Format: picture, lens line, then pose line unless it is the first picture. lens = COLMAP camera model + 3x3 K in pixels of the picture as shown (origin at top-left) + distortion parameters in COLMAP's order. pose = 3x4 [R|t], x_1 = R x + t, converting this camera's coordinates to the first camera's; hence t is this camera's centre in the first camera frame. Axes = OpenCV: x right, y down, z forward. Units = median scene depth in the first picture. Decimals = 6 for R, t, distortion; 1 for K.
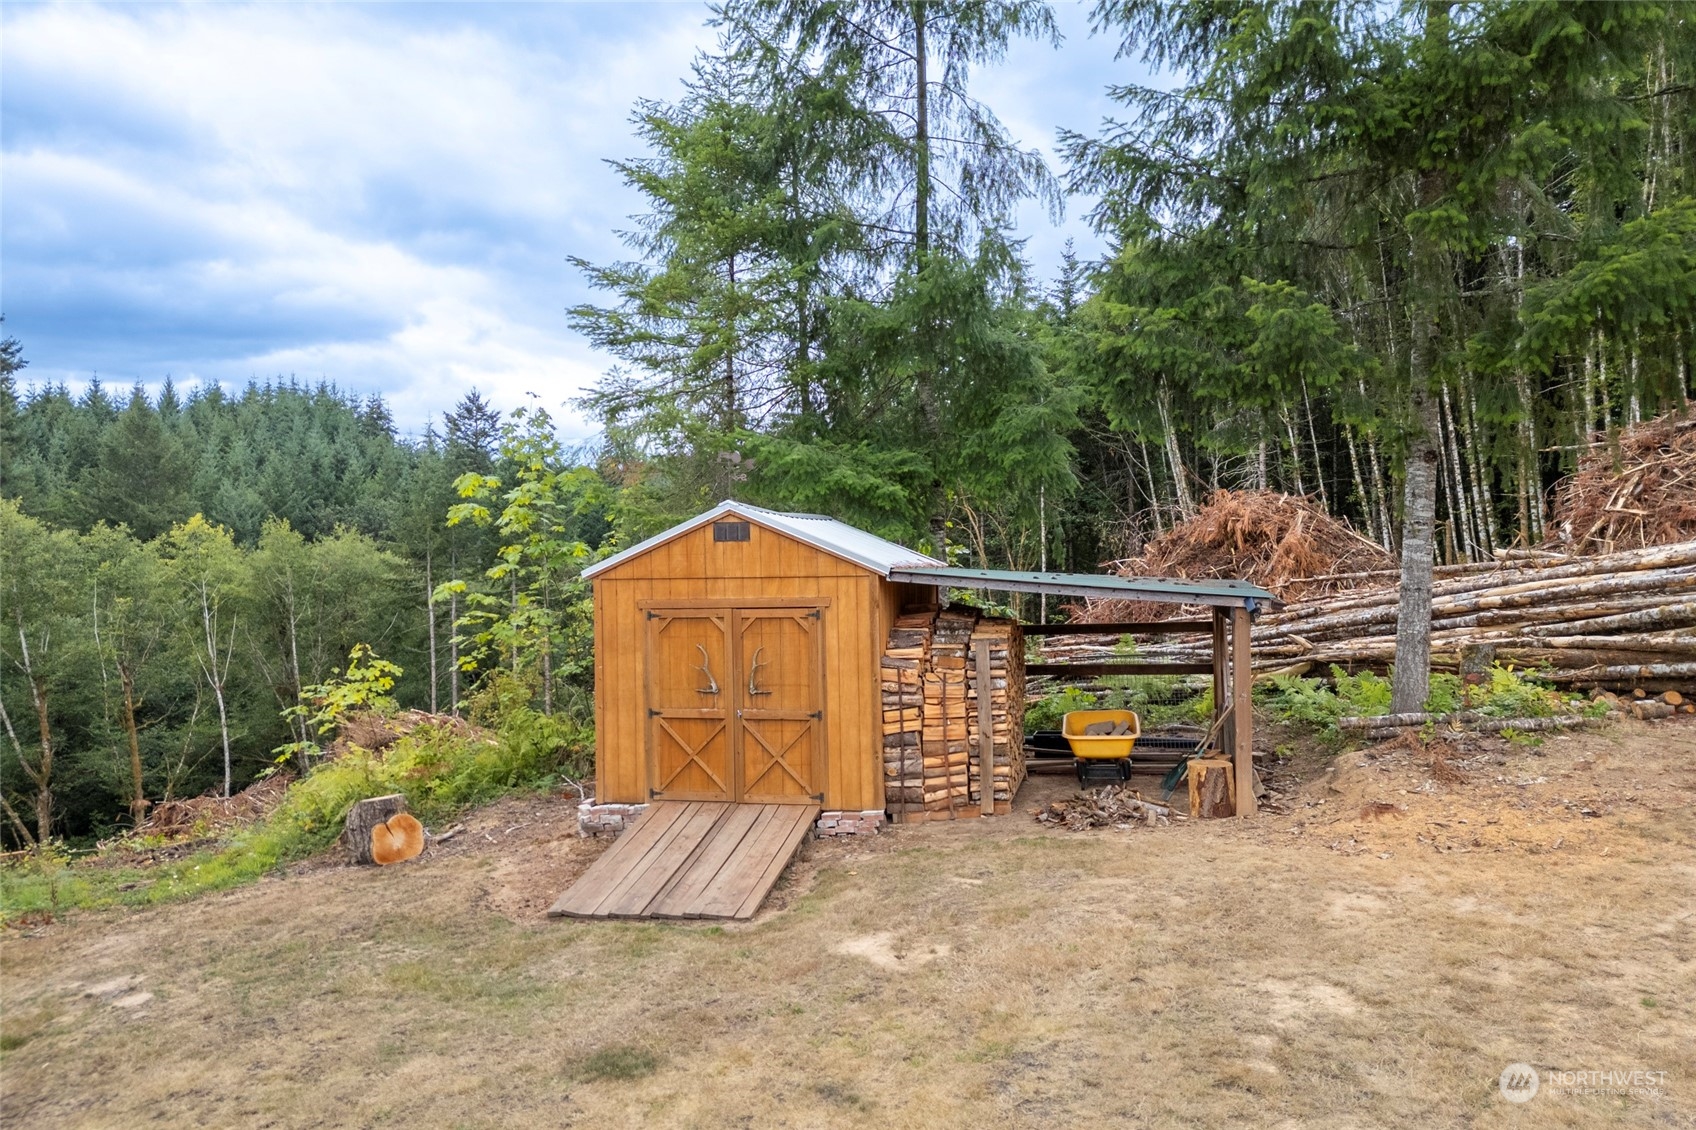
lens RADIAL K [[1173.9, 0, 848.0], [0, 1173.9, 565.0], [0, 0, 1]] dist [0.001451, 0.000087]
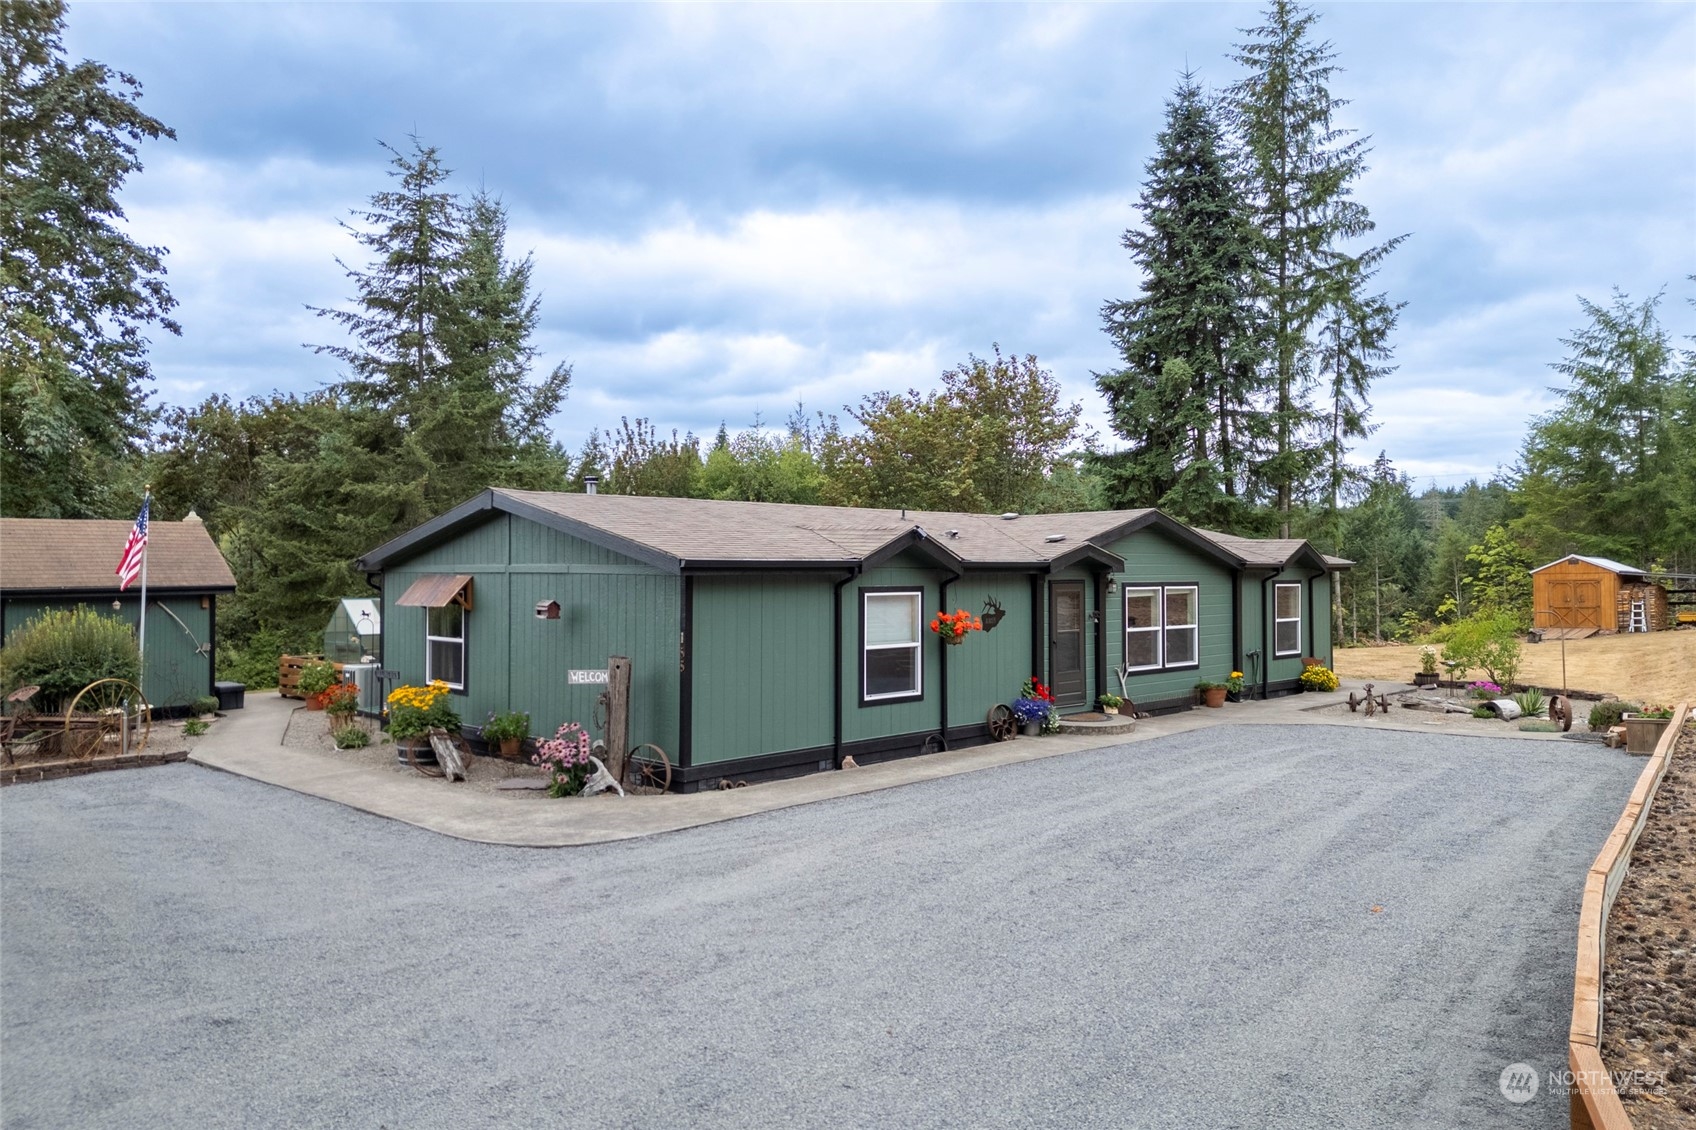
lens RADIAL K [[1173.9, 0, 848.0], [0, 1173.9, 565.0], [0, 0, 1]] dist [0.001451, 0.000087]
pose [[0.821876, 0.001462, -0.569665, 0.150061], [-0.019670, 0.999473, -0.025813, 0.134728], [0.569327, 0.032421, 0.821472, -3.709410]]
